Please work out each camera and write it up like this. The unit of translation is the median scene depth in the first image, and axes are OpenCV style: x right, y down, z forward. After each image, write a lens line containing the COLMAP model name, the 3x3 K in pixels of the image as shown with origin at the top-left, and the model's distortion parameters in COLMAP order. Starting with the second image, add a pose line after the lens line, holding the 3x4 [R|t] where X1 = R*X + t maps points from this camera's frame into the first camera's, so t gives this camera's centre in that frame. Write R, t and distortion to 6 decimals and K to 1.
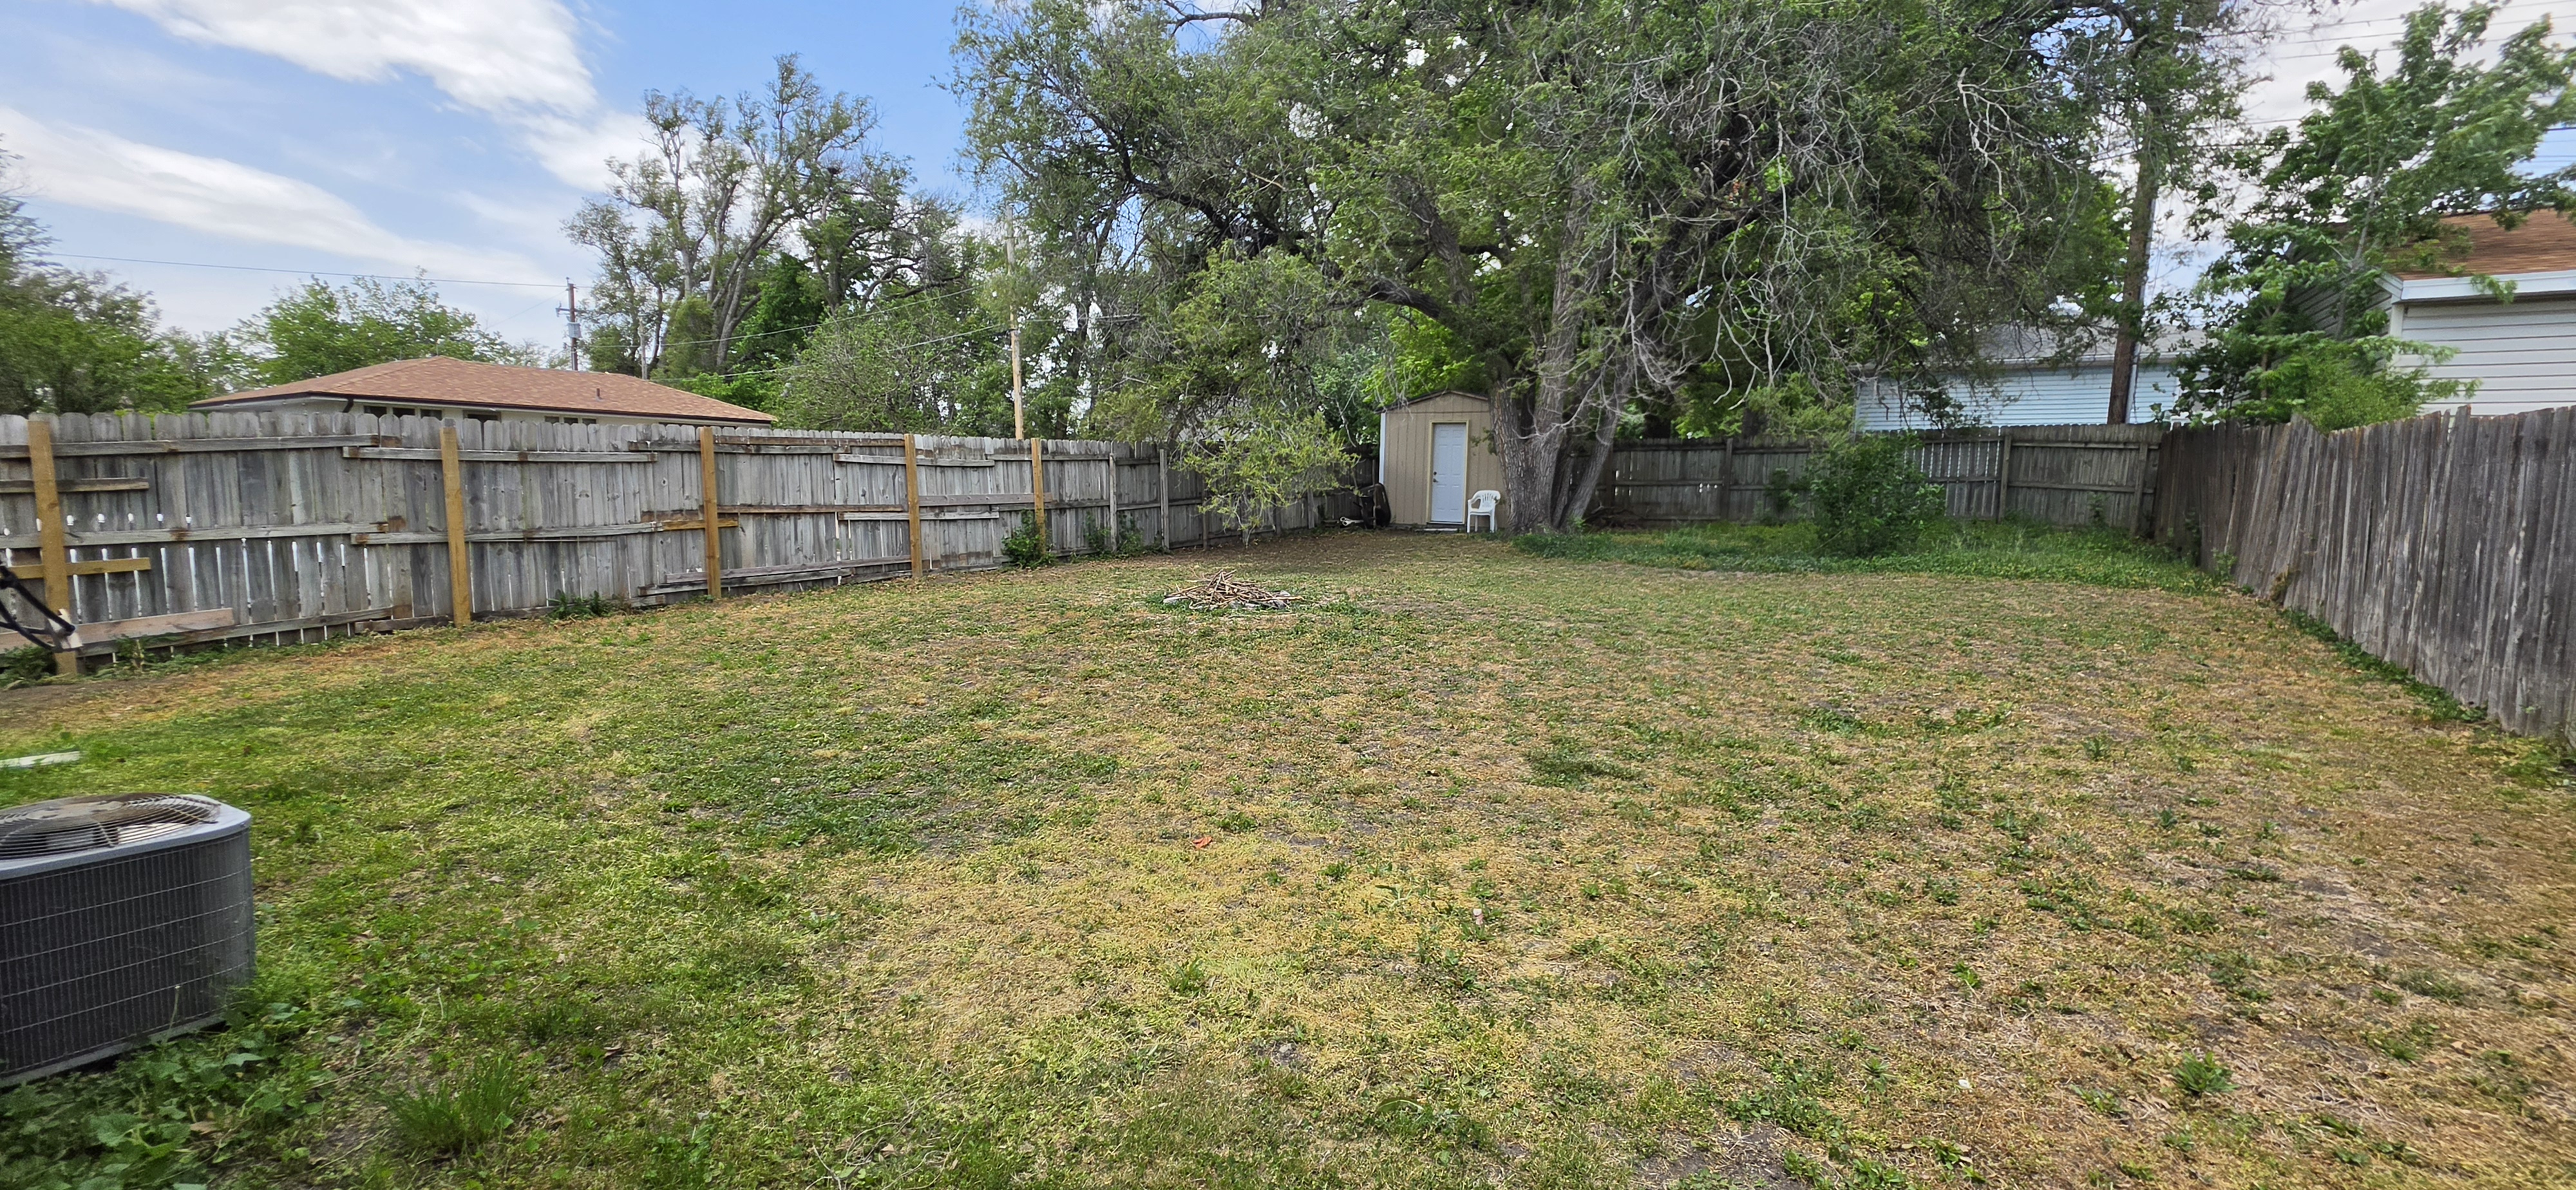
lens RADIAL K [[1034.3, 0, 1293.5], [0, 1034.3, 590.8], [0, 0, 1]] dist [-0.000621, 0.000376]
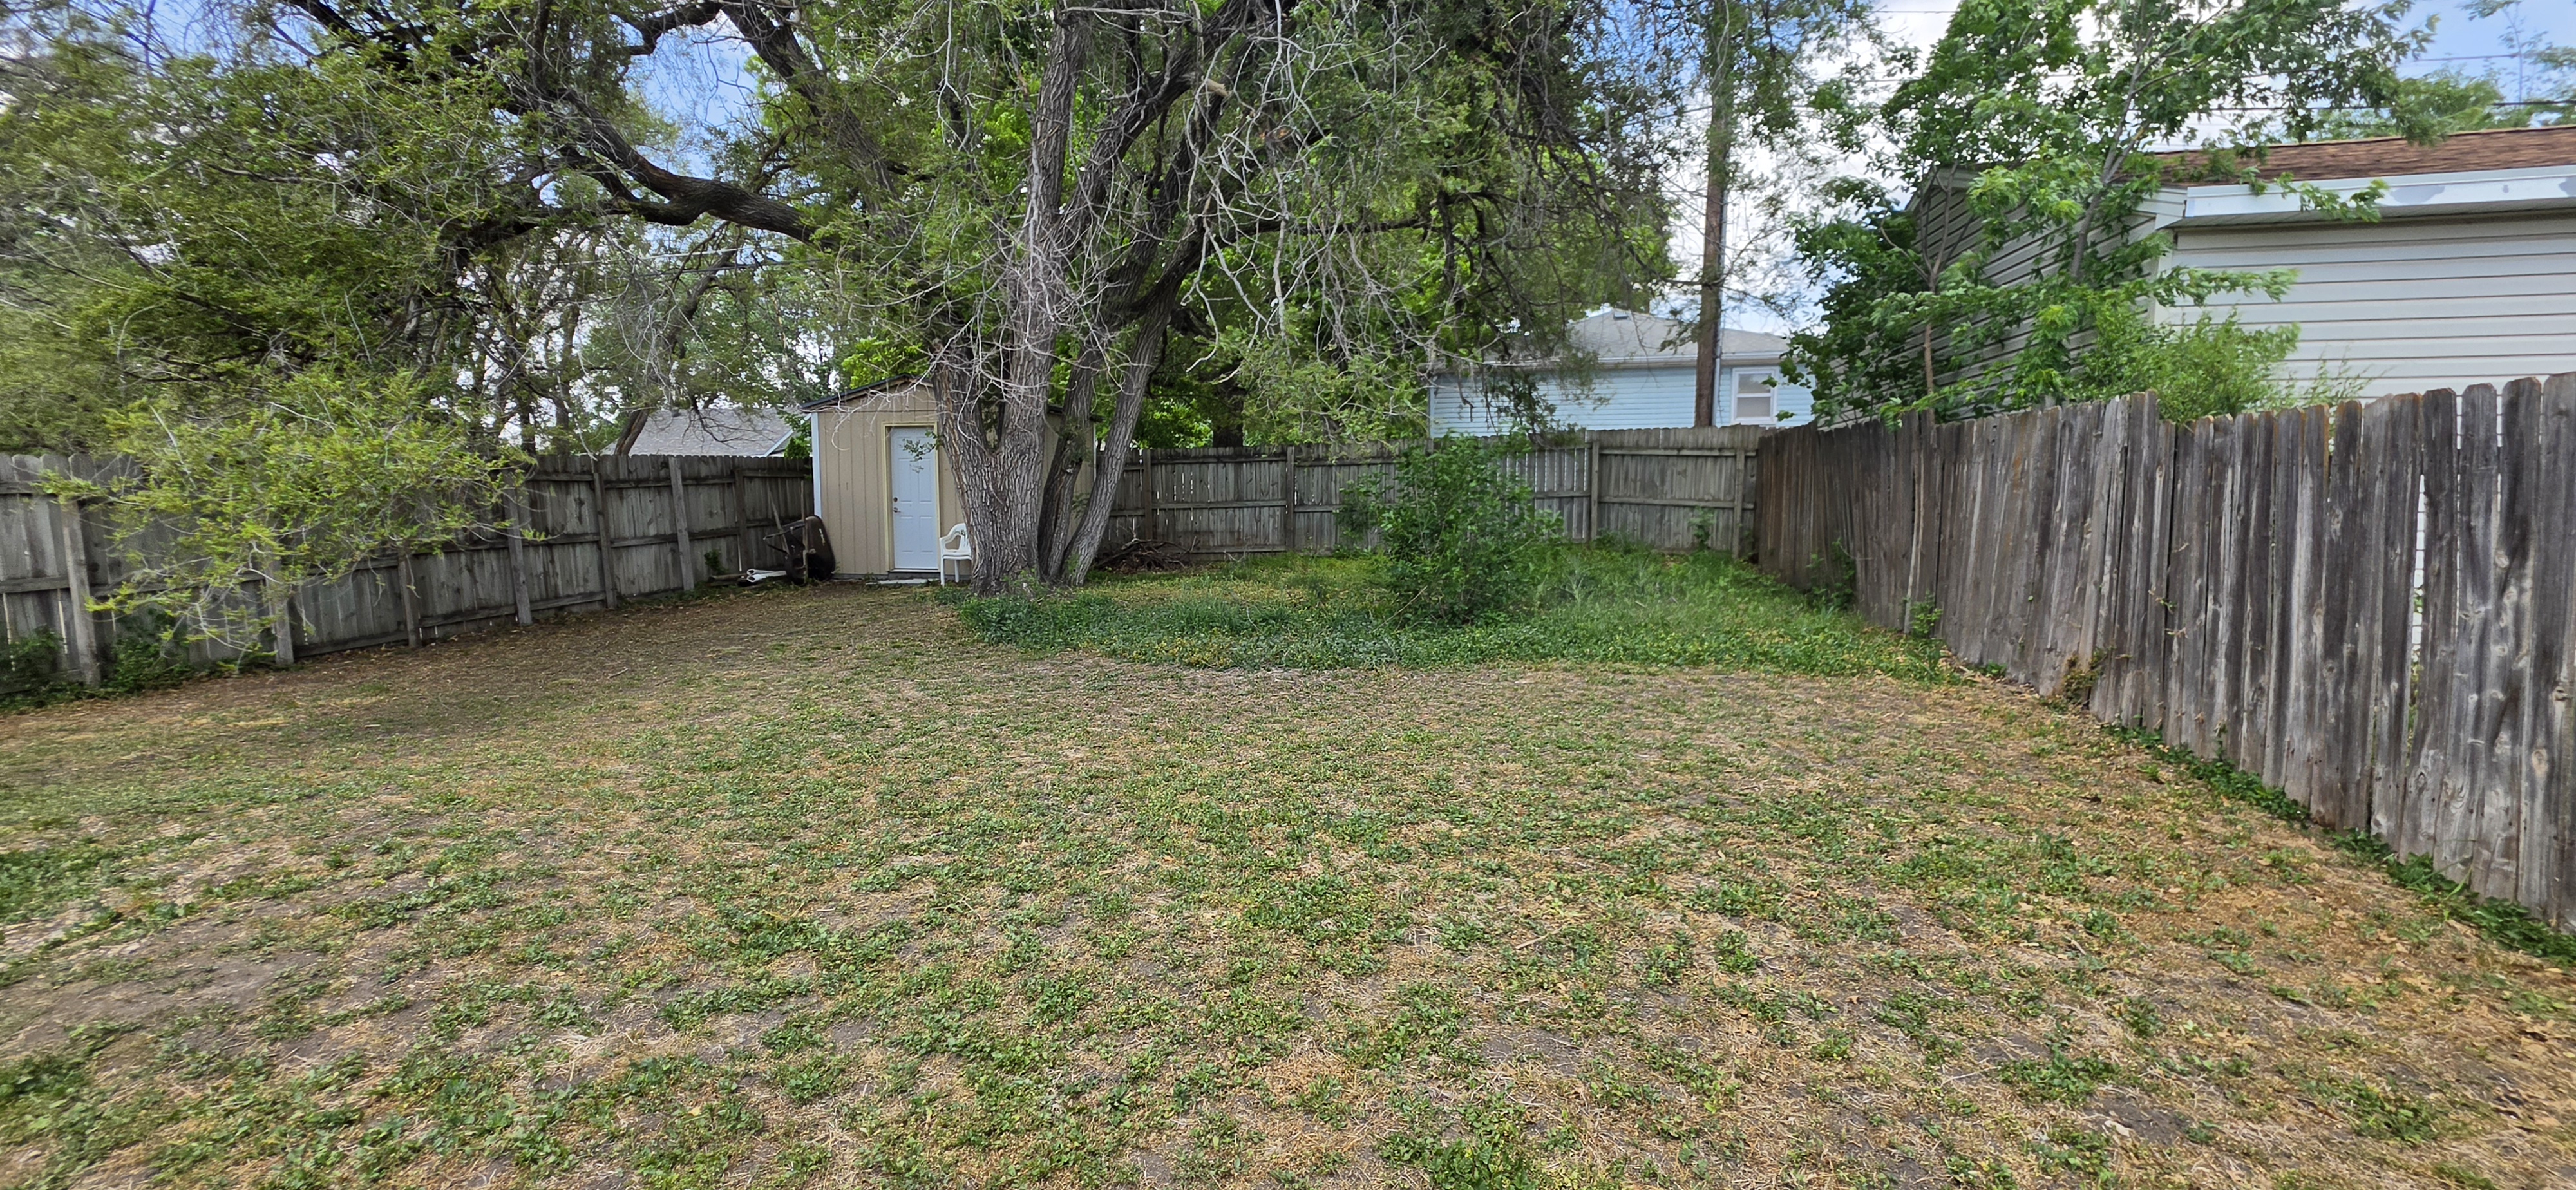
lens RADIAL K [[1034.3, 0, 1293.5], [0, 1034.3, 590.8], [0, 0, 1]] dist [-0.000621, 0.000376]
pose [[0.934278, -0.052603, 0.352643, 0.421892], [0.057520, 0.998338, -0.003470, -0.107085], [-0.351874, 0.023526, 0.935752, 0.802575]]
